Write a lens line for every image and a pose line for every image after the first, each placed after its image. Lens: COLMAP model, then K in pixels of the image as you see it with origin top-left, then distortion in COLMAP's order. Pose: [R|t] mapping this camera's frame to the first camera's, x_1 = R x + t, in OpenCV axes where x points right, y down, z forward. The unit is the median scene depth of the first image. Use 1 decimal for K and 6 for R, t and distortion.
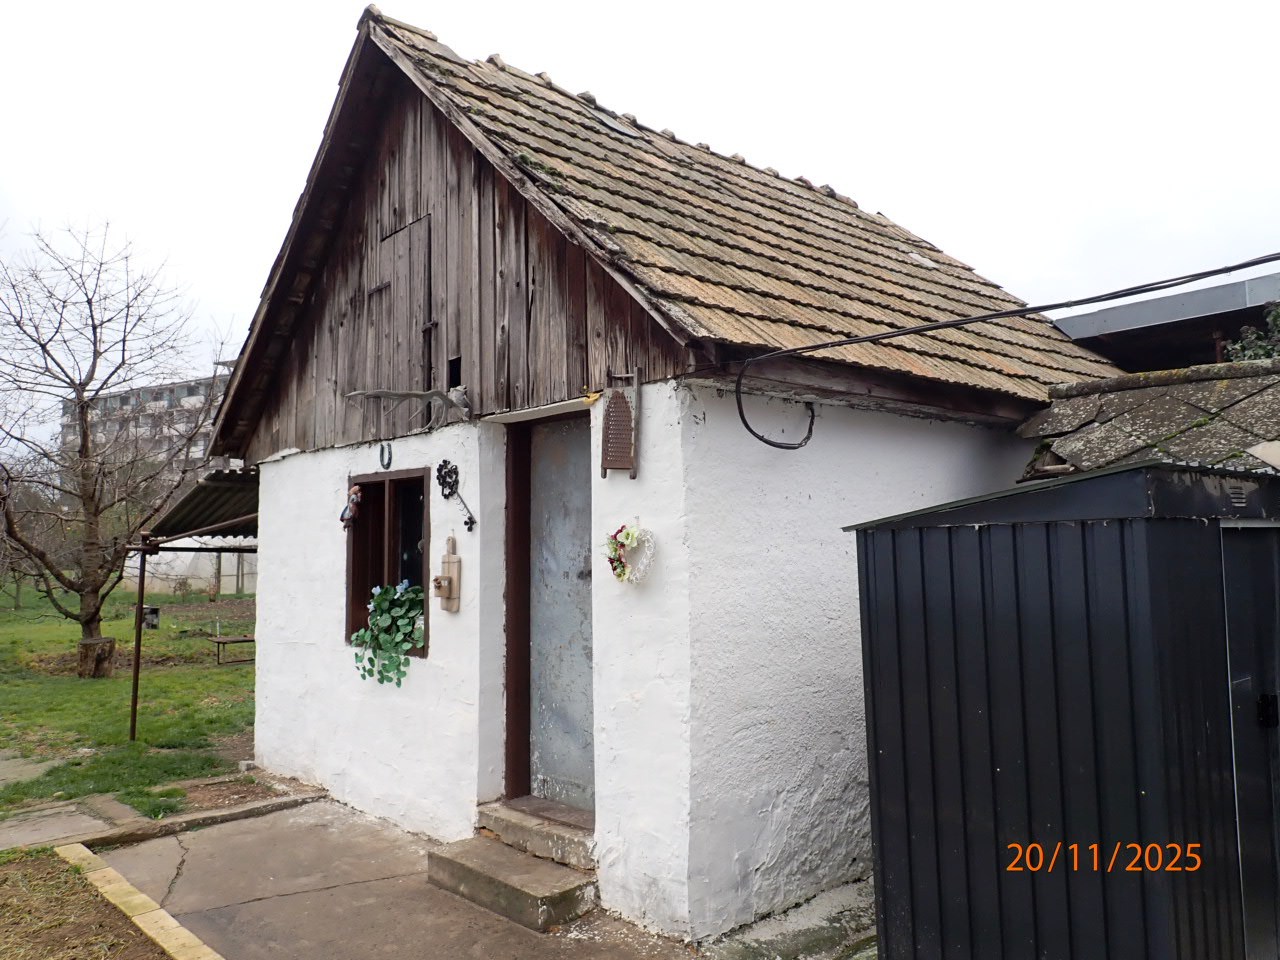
lens RADIAL K [[955.4, 0, 644.1], [0, 955.4, 478.7], [0, 0, 1]] dist [0.003106, -0.013288]
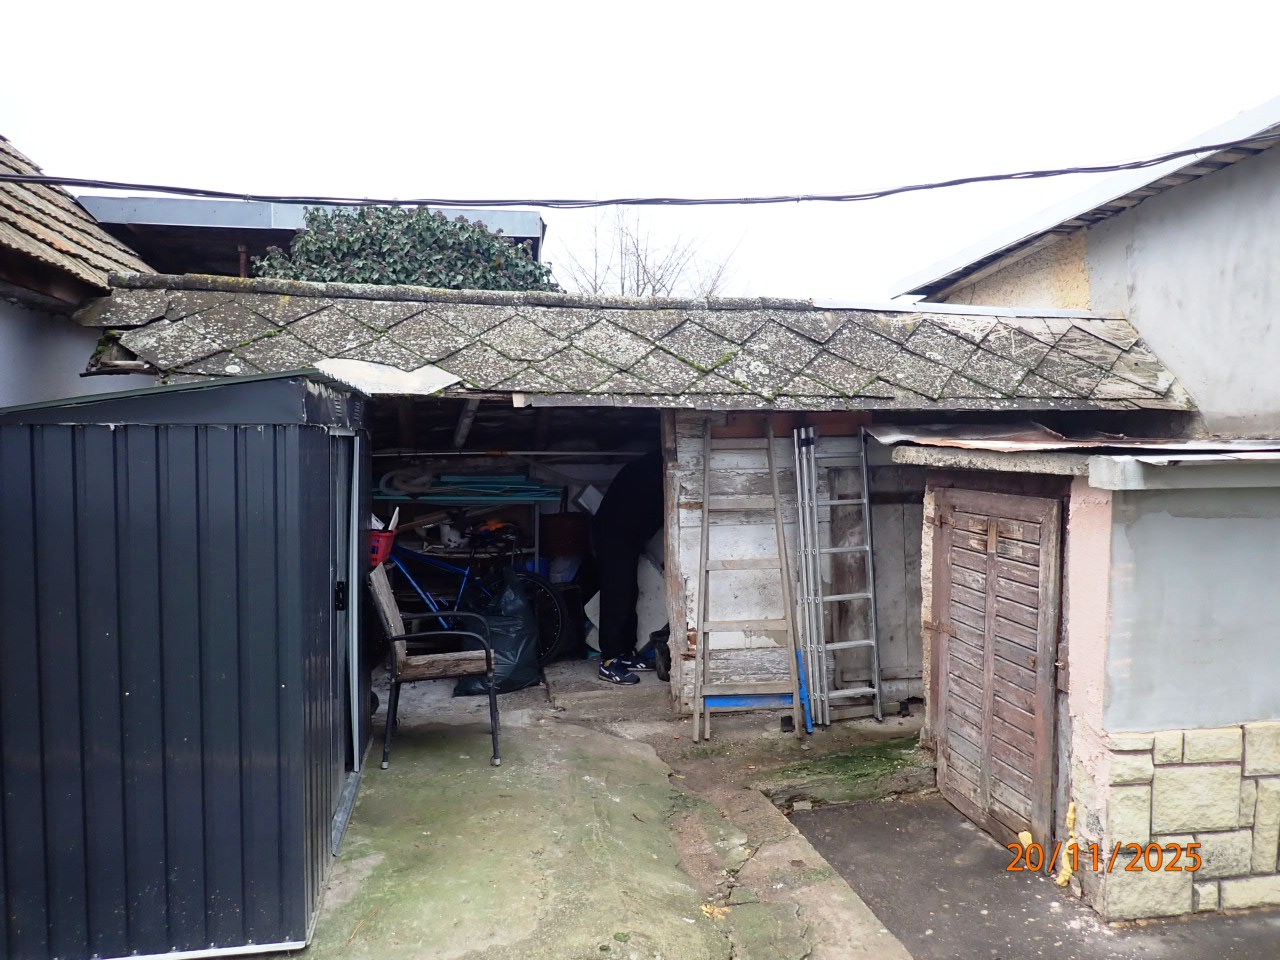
lens RADIAL K [[955.4, 0, 642.4], [0, 955.4, 478.4], [0, 0, 1]] dist [0.003106, -0.013288]
pose [[0.518238, -0.009258, 0.855186, -0.100467], [-0.079577, 0.995081, 0.058995, 0.005047], [-0.851526, -0.098627, 0.514952, 0.089367]]
